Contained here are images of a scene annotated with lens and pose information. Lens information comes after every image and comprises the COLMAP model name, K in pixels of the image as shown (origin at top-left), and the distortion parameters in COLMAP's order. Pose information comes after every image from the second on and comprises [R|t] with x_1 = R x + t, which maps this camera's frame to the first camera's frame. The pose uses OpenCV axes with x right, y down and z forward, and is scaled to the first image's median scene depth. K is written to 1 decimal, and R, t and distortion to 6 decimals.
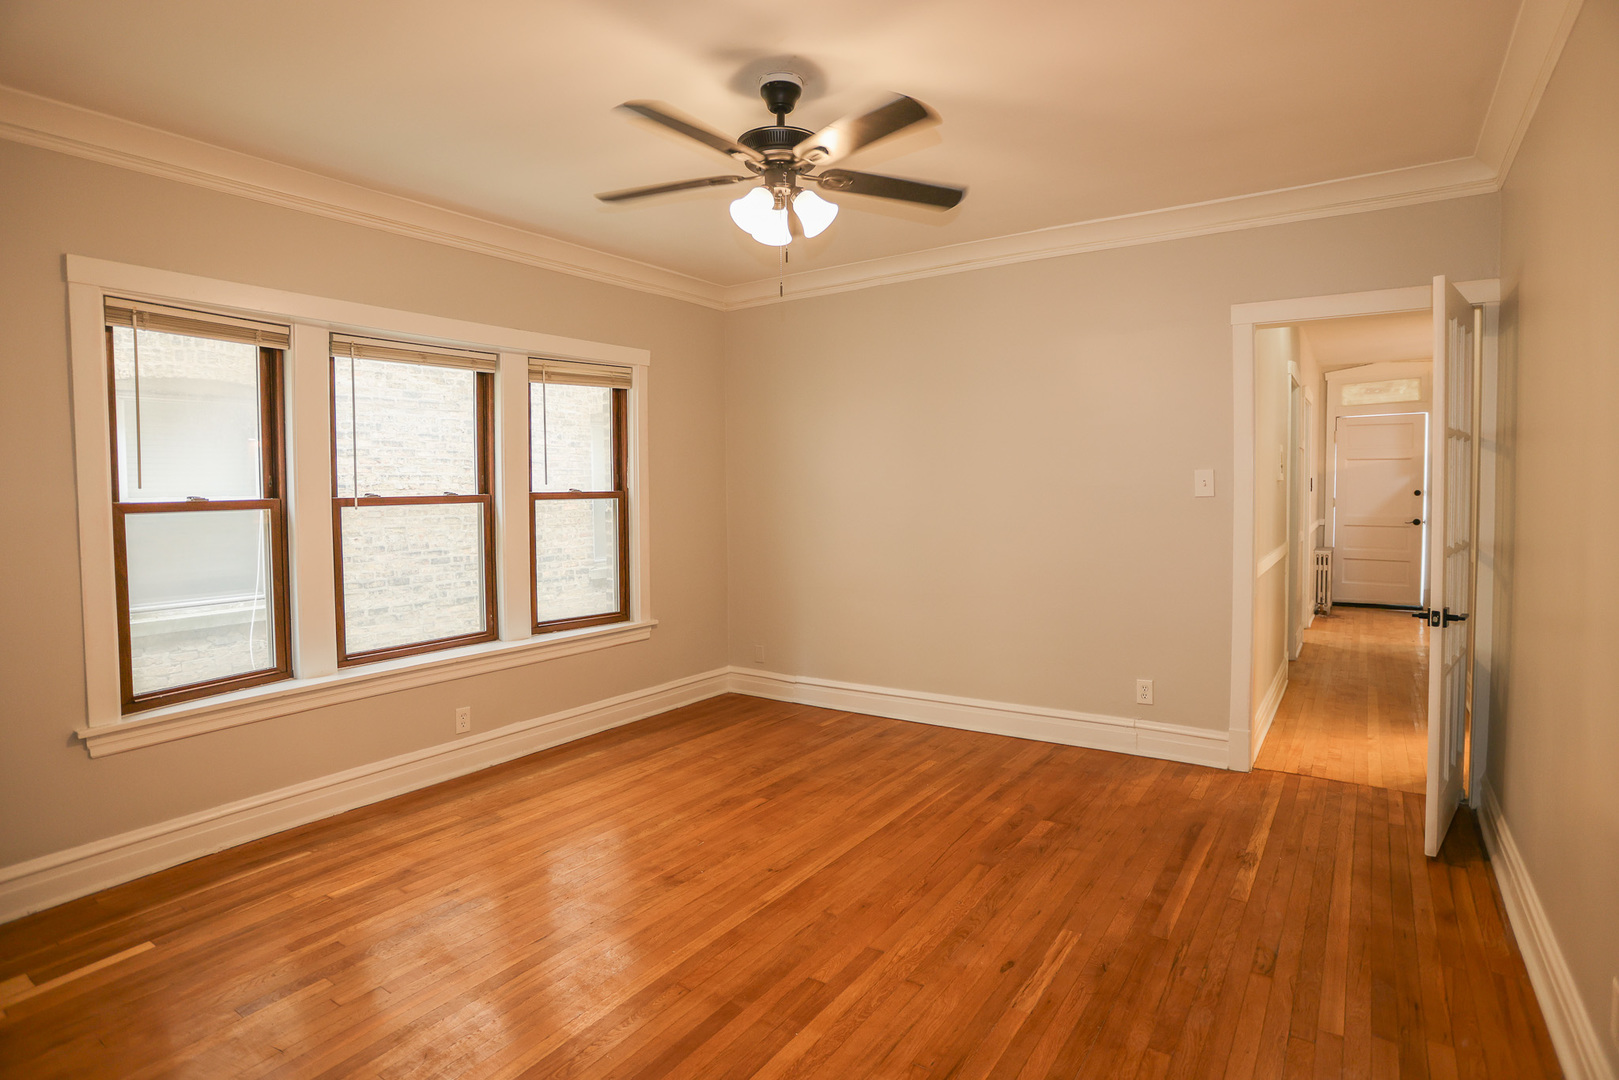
lens RADIAL K [[855.4, 0, 812.3], [0, 855.4, 529.4], [0, 0, 1]] dist [-0.057860, 0.000839]
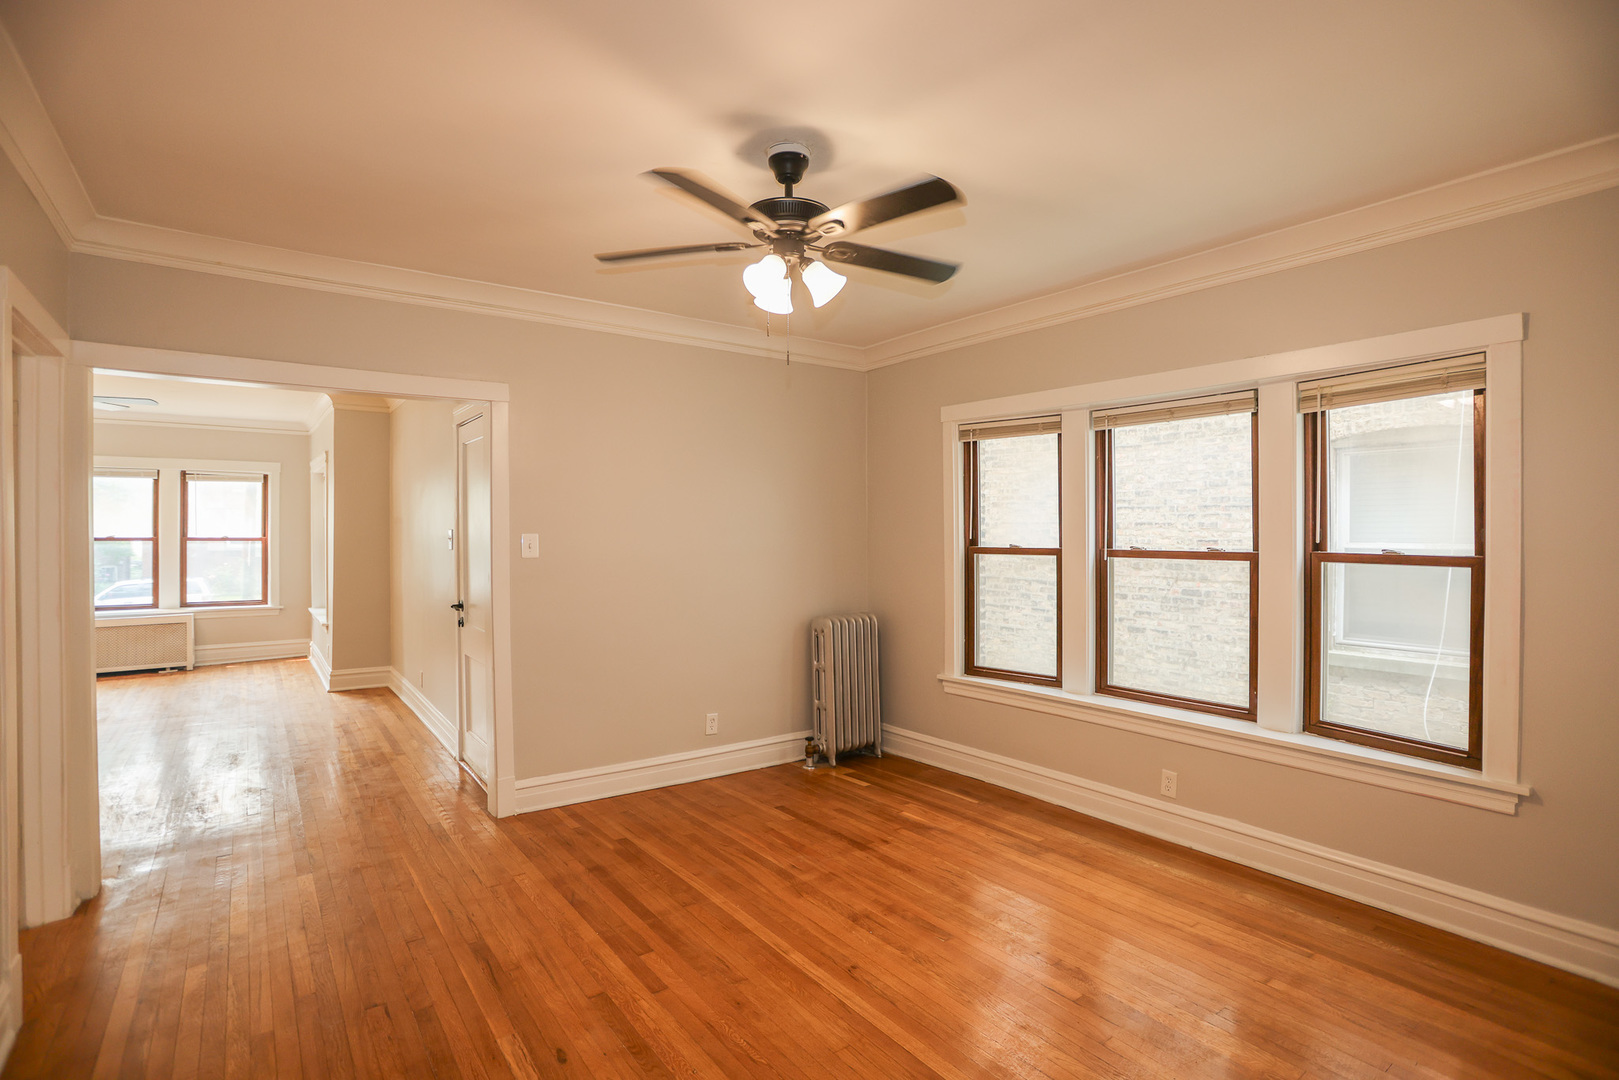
lens RADIAL K [[795.5, 0, 809.5], [0, 795.5, 540.0], [0, 0, 1]] dist [-0.051485, 0.001217]
pose [[-0.350345, 0.023625, -0.936323, 0.754866], [-0.043379, 0.998200, 0.041417, -0.096468], [0.935616, 0.055127, -0.348690, 1.225403]]
